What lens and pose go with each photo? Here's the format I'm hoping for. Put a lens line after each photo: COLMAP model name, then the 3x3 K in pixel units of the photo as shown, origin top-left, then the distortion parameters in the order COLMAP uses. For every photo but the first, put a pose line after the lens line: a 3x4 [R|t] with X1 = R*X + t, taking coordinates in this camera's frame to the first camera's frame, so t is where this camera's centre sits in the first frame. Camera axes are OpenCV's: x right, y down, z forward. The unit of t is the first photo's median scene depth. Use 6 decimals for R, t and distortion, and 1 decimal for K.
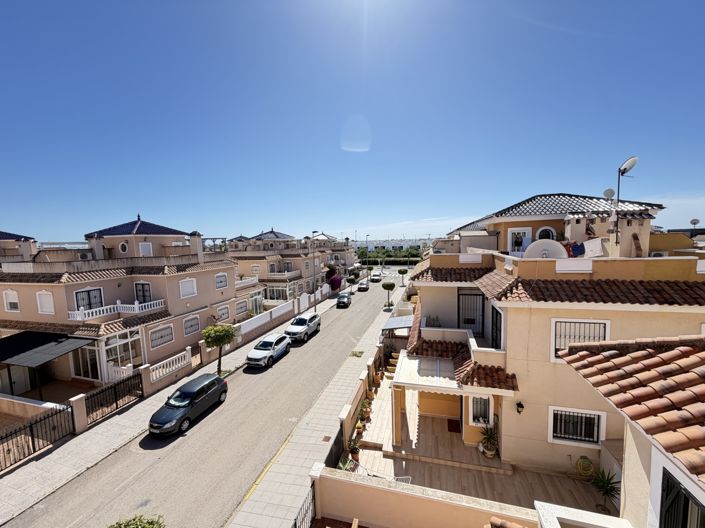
lens RADIAL K [[281.0, 0, 352.3], [0, 281.0, 265.2], [0, 0, 1]] dist [0.000750, -0.000696]
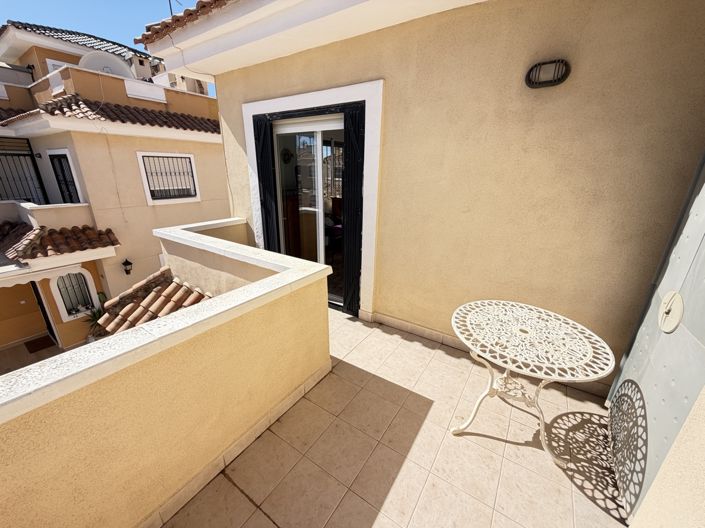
lens RADIAL K [[281.0, 0, 351.2], [0, 281.0, 265.1], [0, 0, 1]] dist [0.000750, -0.000696]
pose [[0.310029, -0.275700, 0.909874, 0.035423], [0.057673, 0.960721, 0.271456, 0.312281], [-0.948976, -0.031684, 0.313752, 0.095189]]
